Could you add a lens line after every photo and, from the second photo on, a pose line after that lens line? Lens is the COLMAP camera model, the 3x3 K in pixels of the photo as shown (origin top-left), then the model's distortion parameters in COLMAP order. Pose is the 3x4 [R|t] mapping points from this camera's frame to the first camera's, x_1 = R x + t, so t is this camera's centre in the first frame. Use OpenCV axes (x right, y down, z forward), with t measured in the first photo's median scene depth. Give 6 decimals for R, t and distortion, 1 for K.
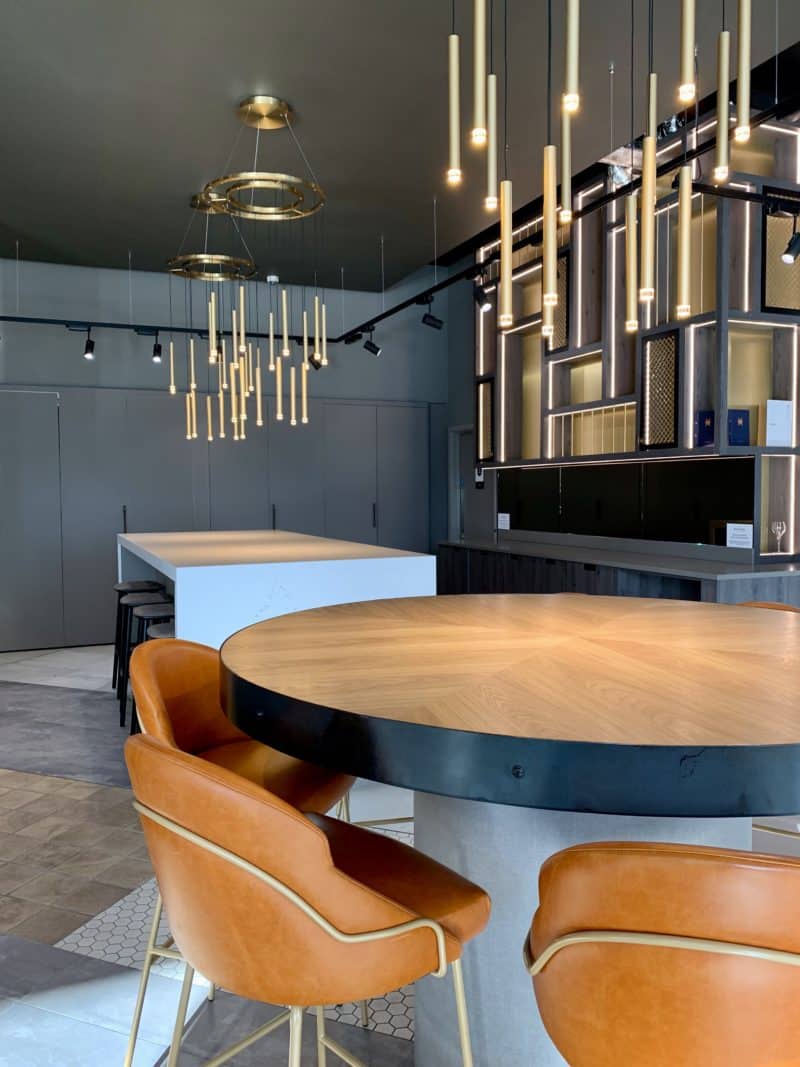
lens RADIAL K [[829.2, 0, 390.6], [0, 829.2, 520.2], [0, 0, 1]] dist [0.032125, -0.011679]
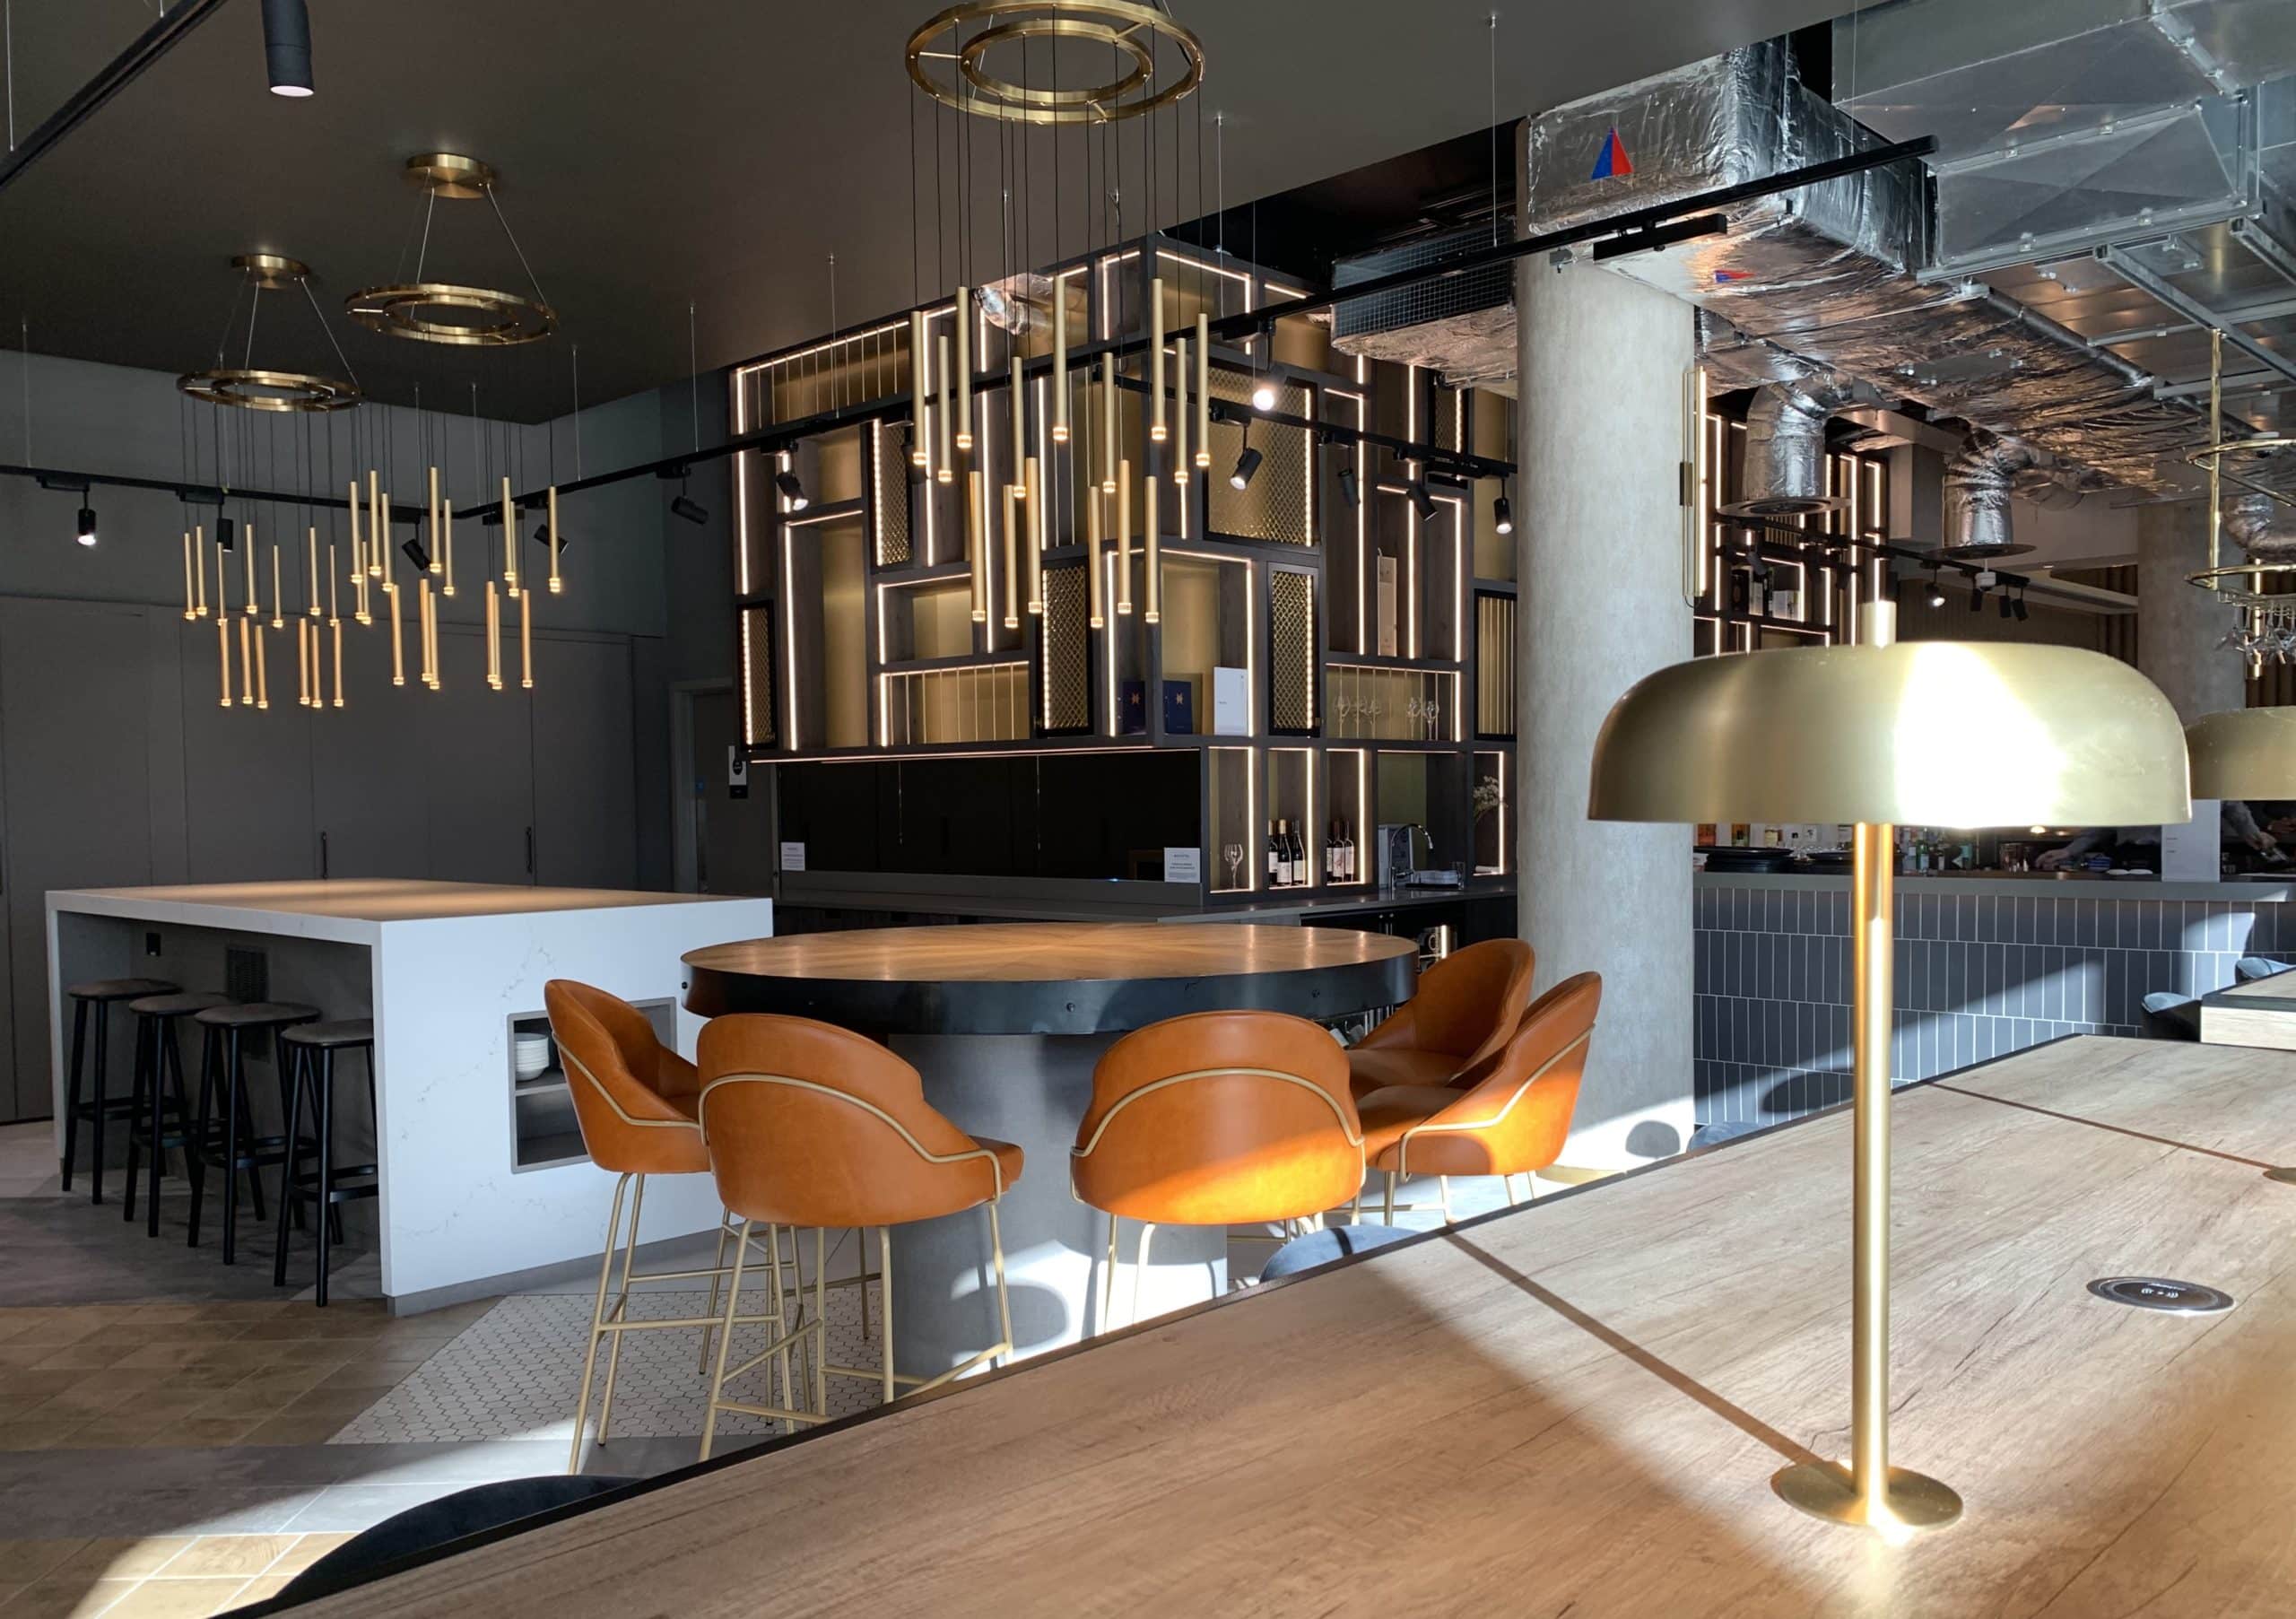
lens RADIAL K [[1818.4, 0, 1151.3], [0, 1818.4, 813.9], [0, 0, 1]] dist [-0.000876, -0.003762]
pose [[0.922857, -0.007947, 0.385060, -0.159581], [0.019071, 0.999504, -0.025078, 0.012238], [-0.384669, 0.030487, 0.922551, -0.326886]]
